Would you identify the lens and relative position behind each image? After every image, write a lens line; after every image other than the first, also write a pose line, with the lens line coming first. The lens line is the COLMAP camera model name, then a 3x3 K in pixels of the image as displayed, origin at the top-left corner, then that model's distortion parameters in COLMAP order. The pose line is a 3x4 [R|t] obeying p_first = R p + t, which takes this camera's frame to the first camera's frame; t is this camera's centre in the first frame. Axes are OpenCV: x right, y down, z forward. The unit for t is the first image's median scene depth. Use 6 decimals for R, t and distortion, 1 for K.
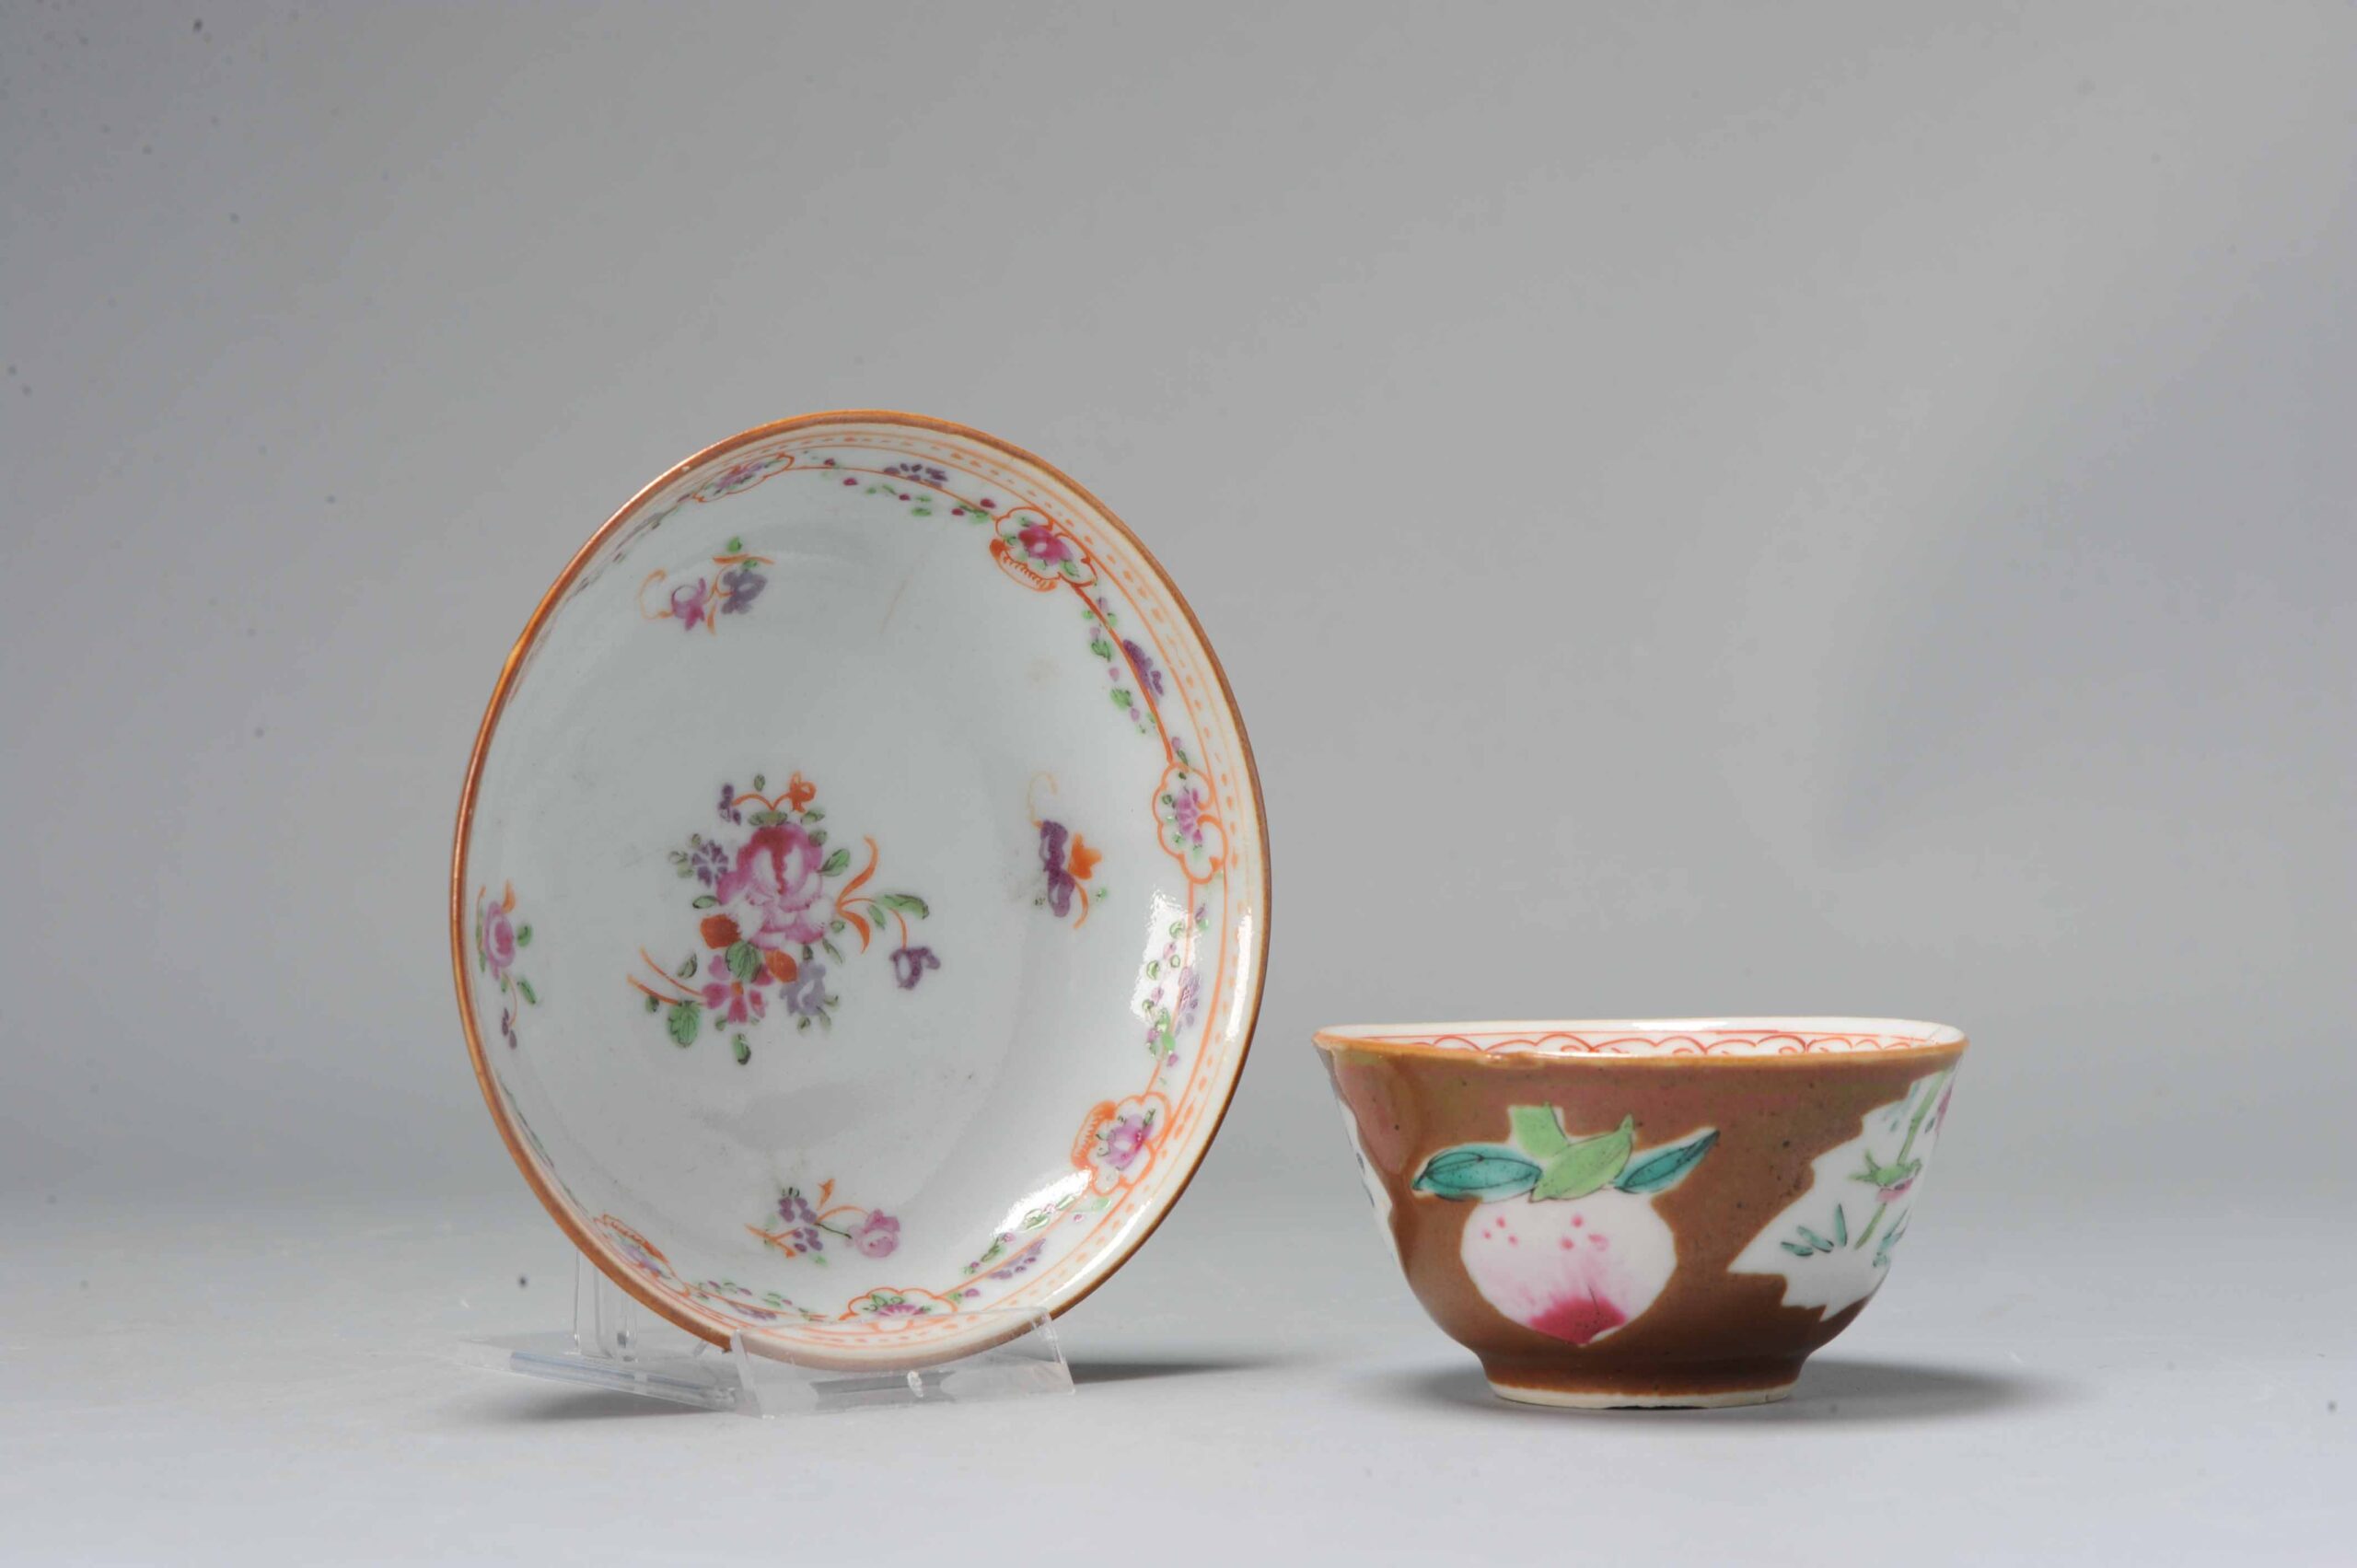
lens RADIAL K [[7987.4, 0, 1178.5], [0, 7987.4, 784.0], [0, 0, 1]] dist [-0.058996, 0.236053]
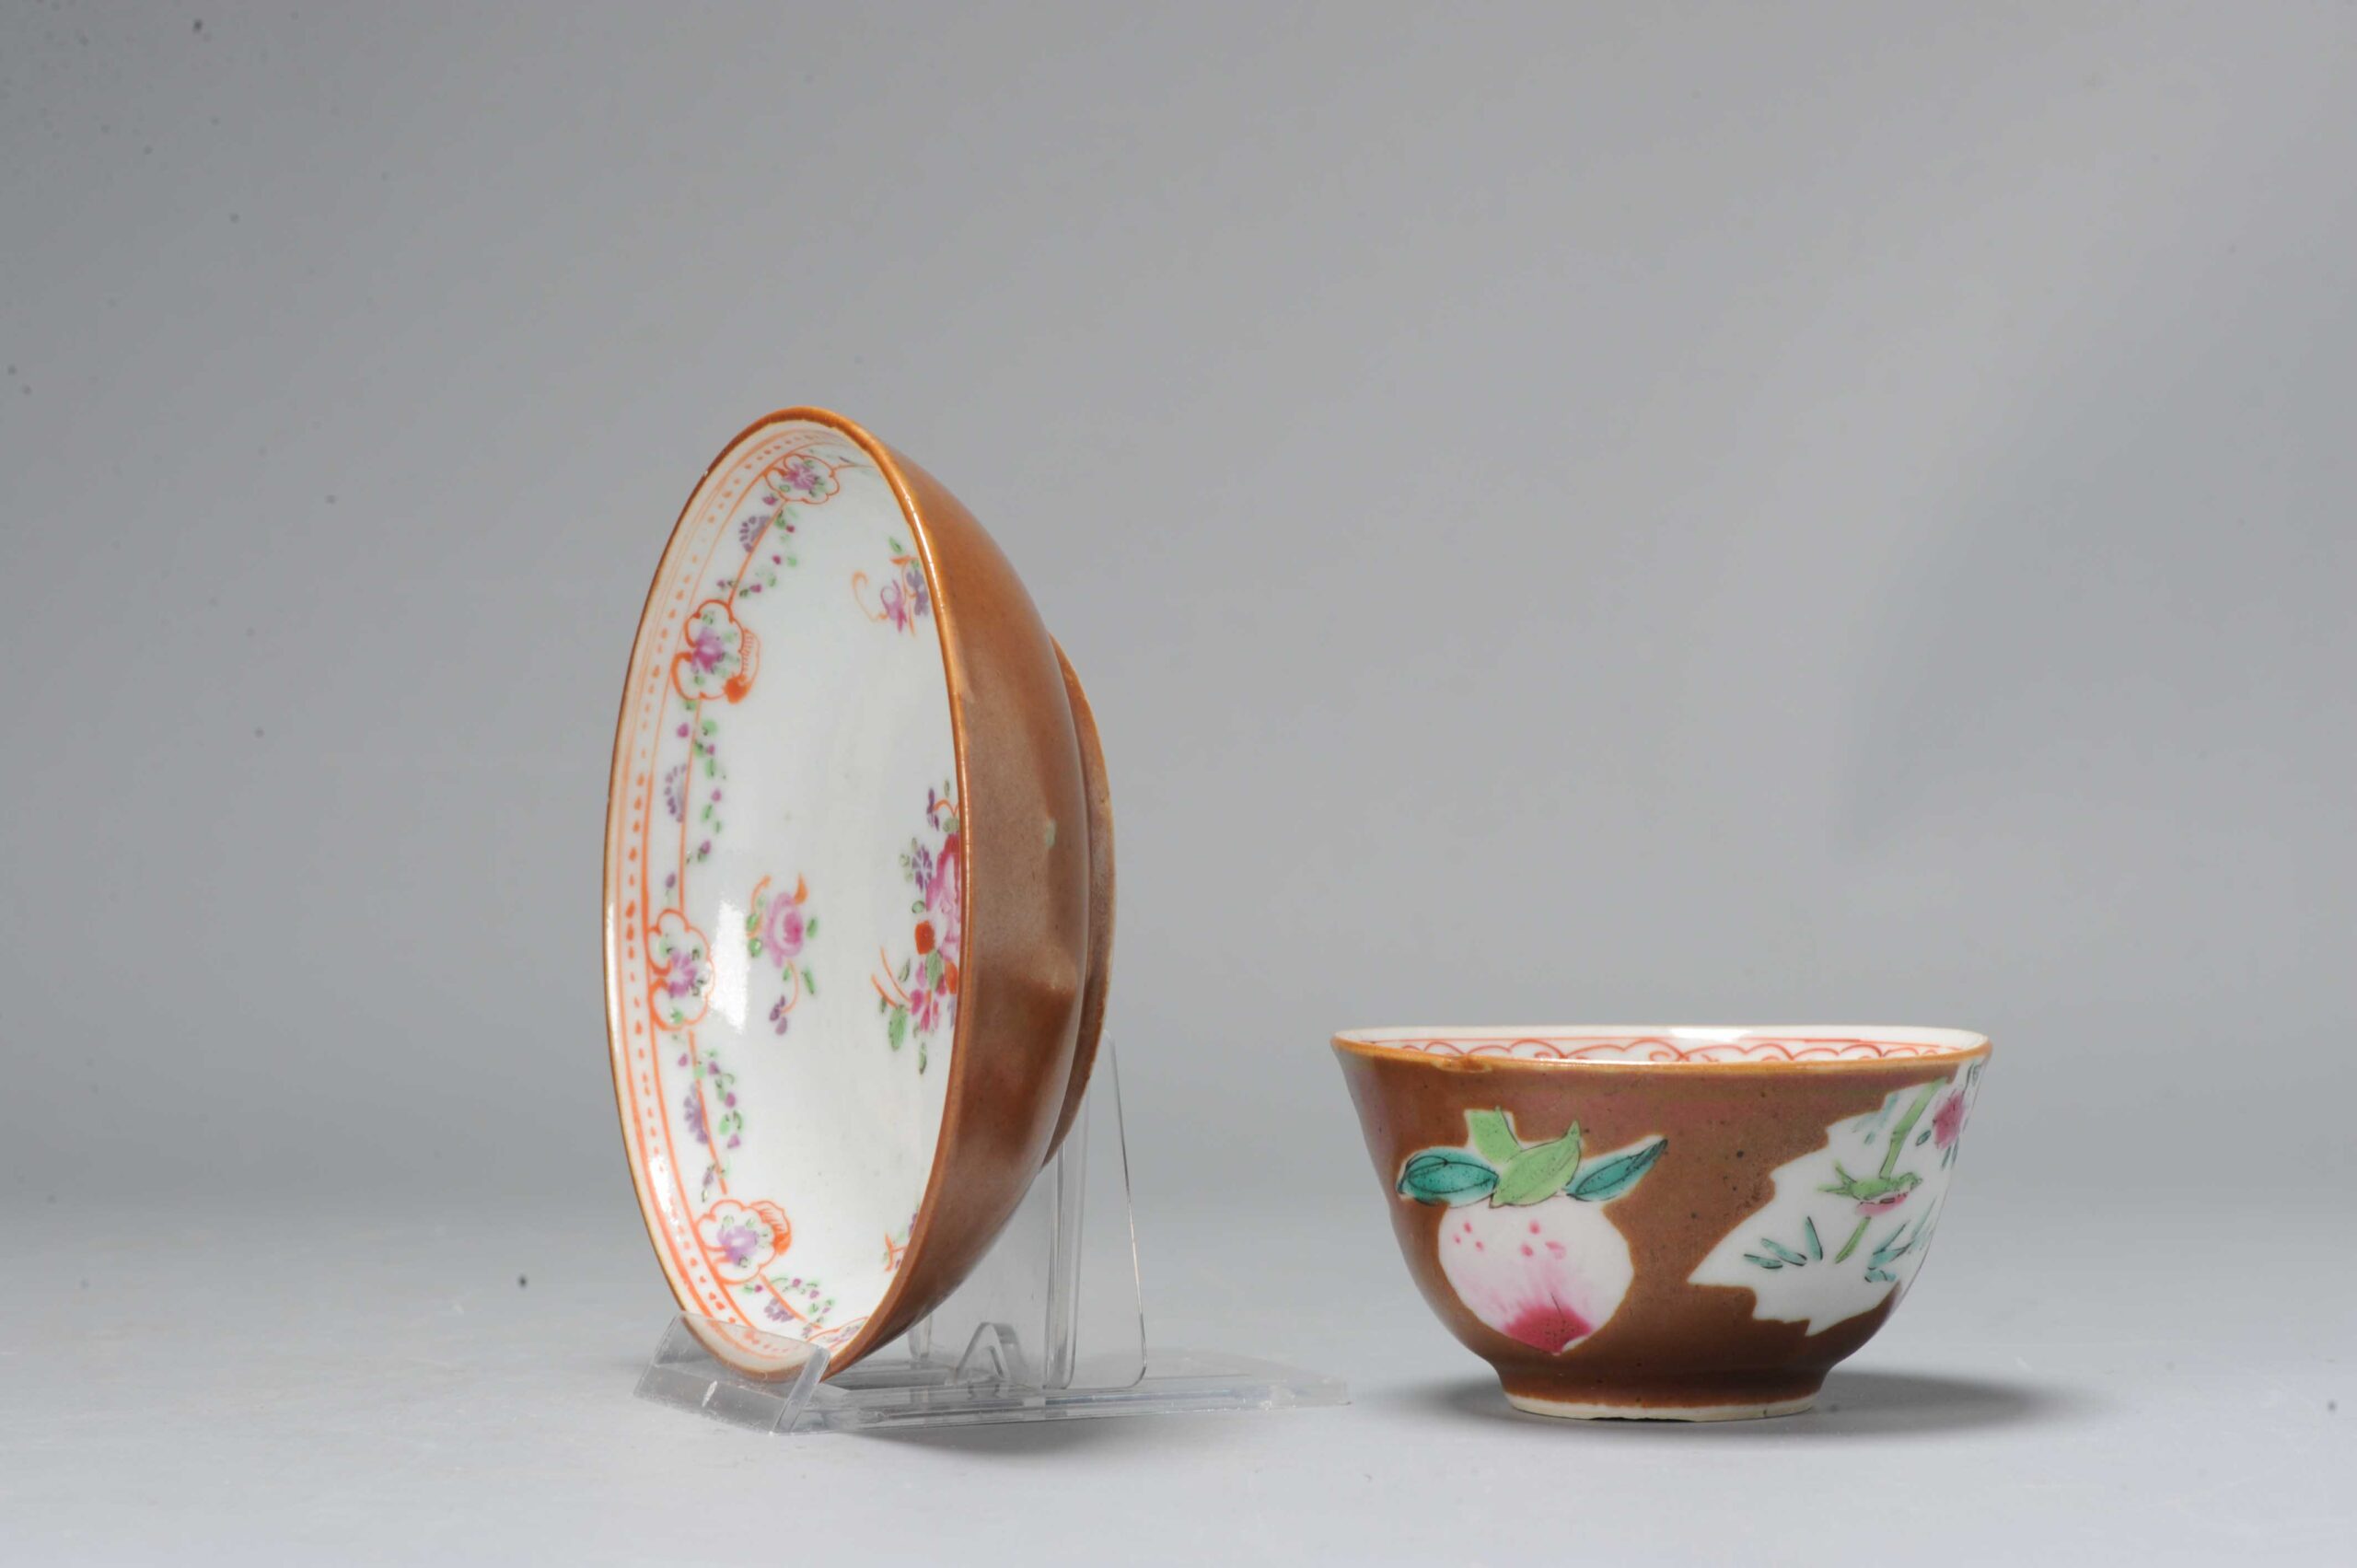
lens RADIAL K [[7987.4, 0, 1178.5], [0, 7987.4, 784.0], [0, 0, 1]] dist [-0.058996, 0.236053]
pose [[-0.169505, 0.014791, -0.985418, 0.903493], [-0.026749, 0.999450, 0.019602, -0.020559], [0.985166, 0.029682, -0.169016, 1.189859]]
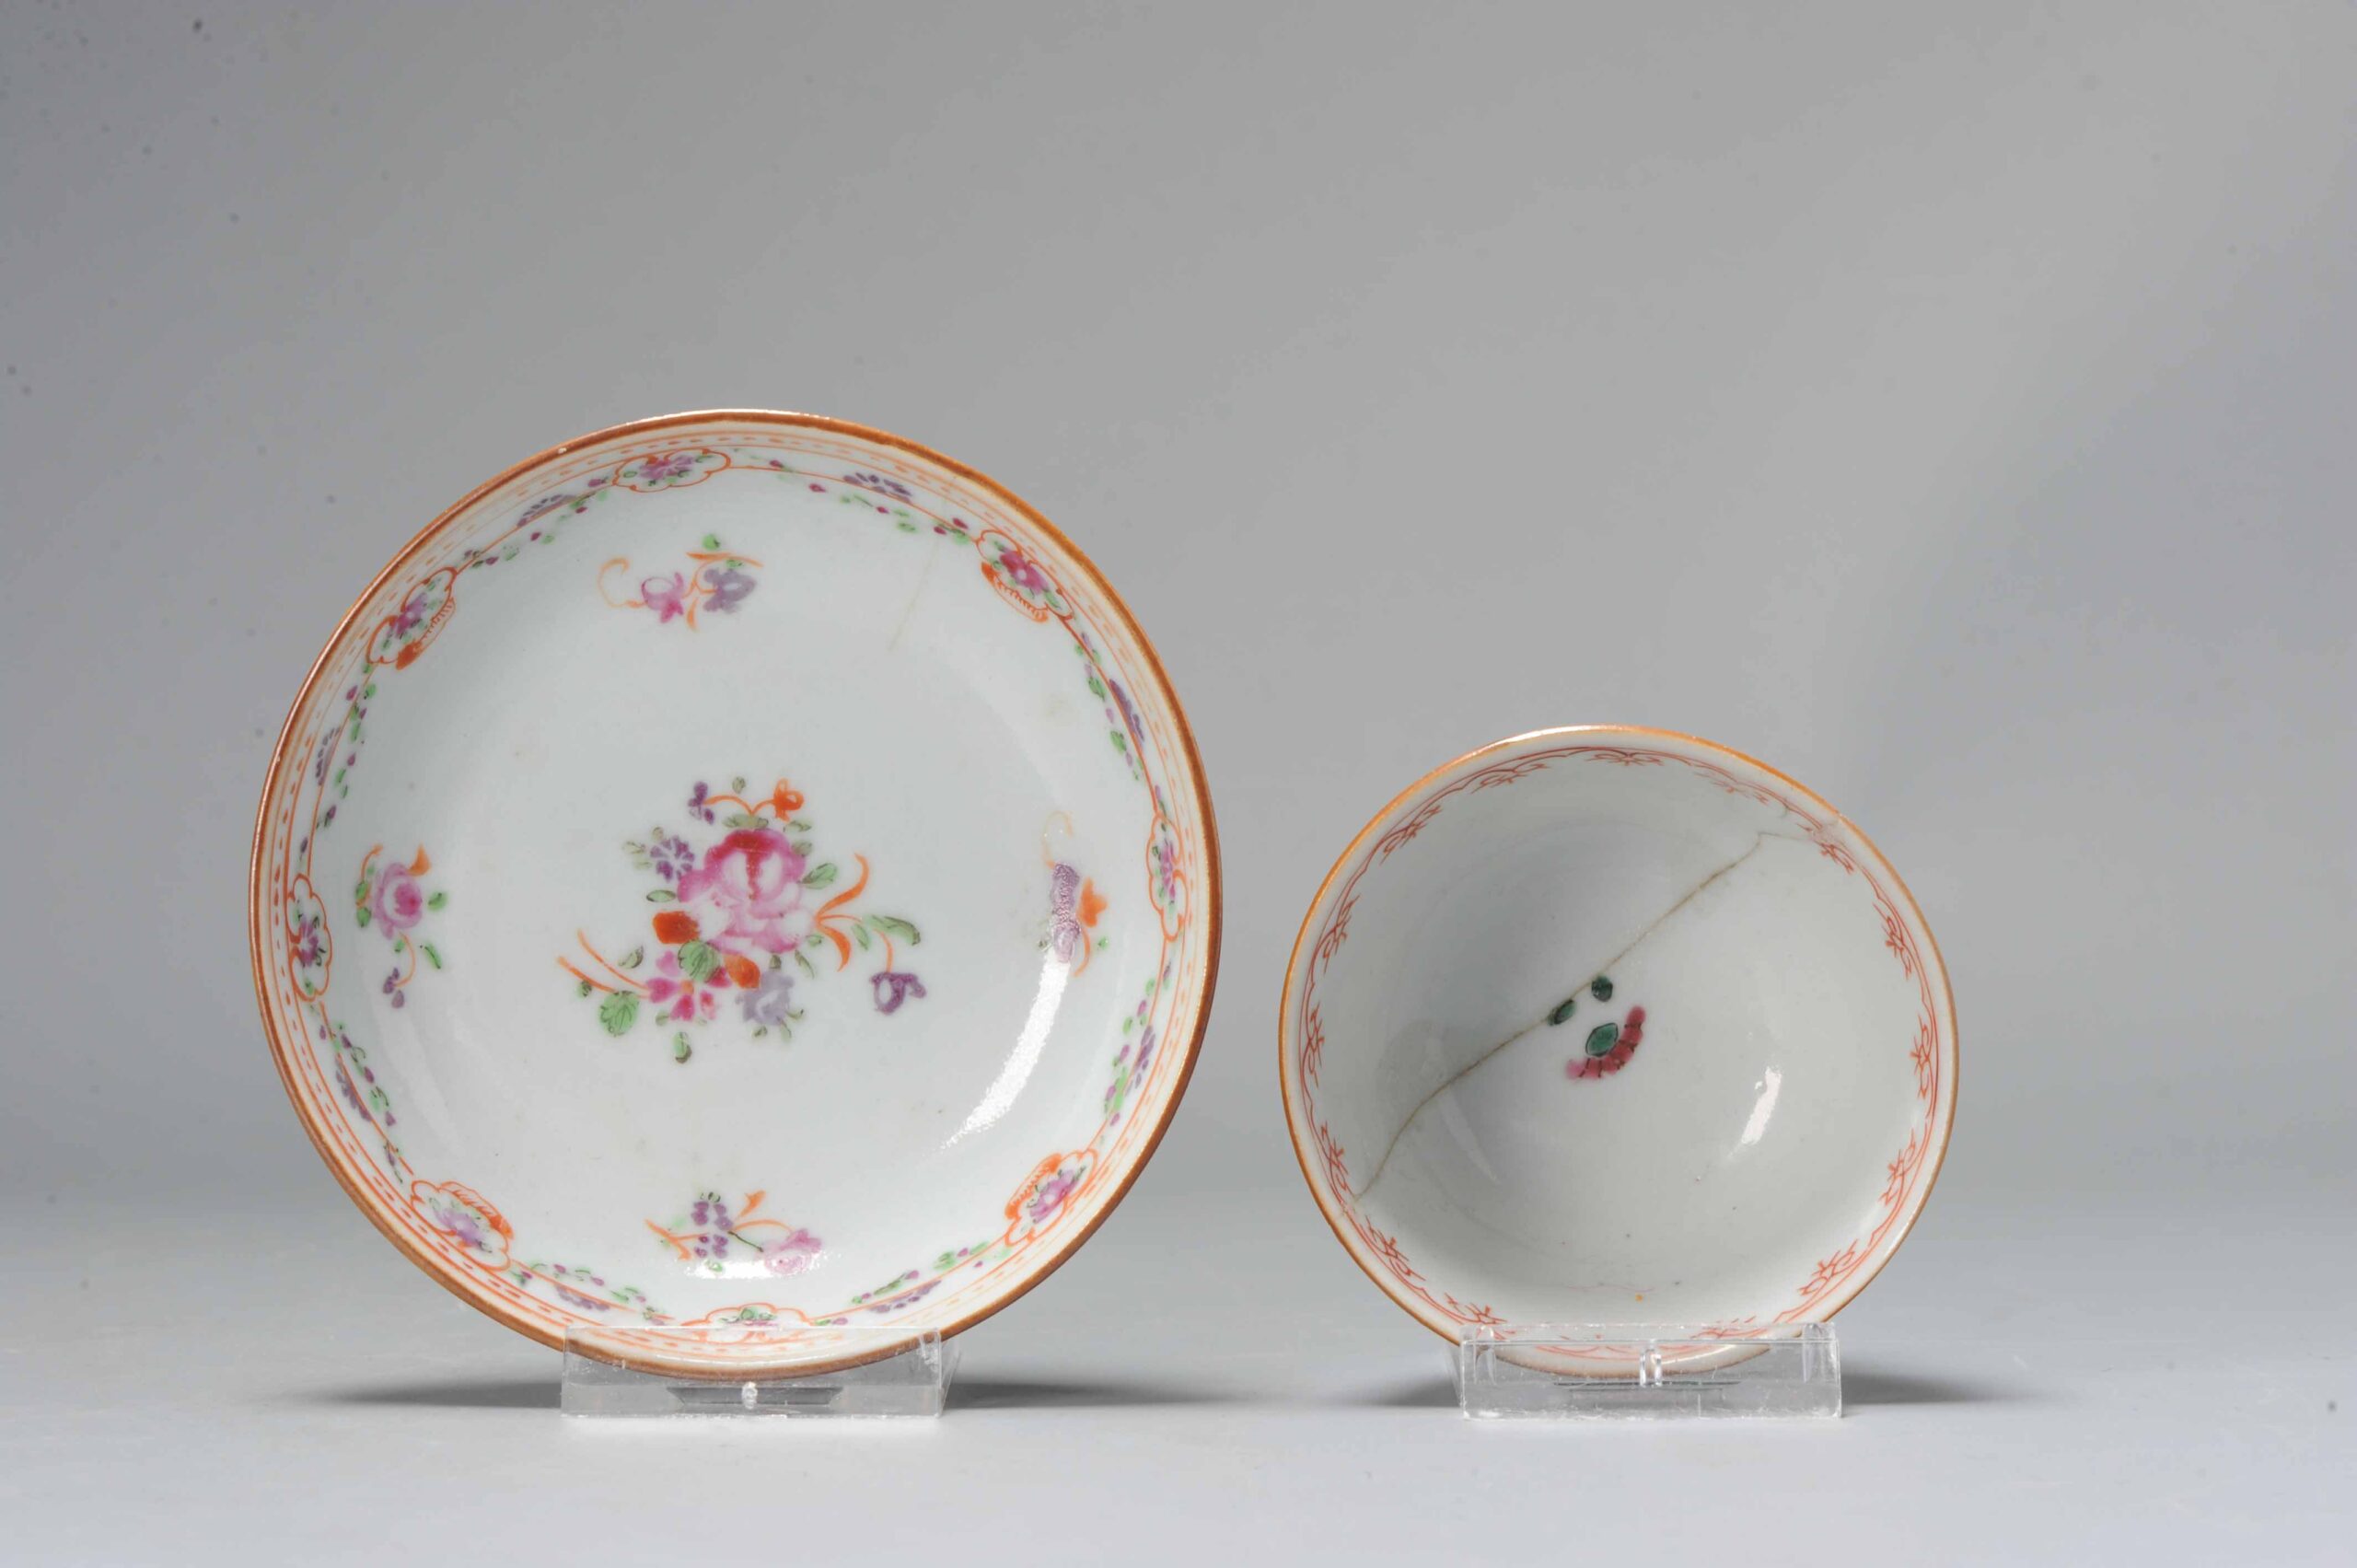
lens RADIAL K [[7987.4, 0, 1178.5], [0, 7987.4, 784.0], [0, 0, 1]] dist [-0.058996, 0.236053]
pose [[0.810134, 0.089901, -0.579311, 0.566853], [-0.116016, 0.993214, -0.008110, 0.001416], [0.574650, 0.073780, 0.815067, 0.219683]]
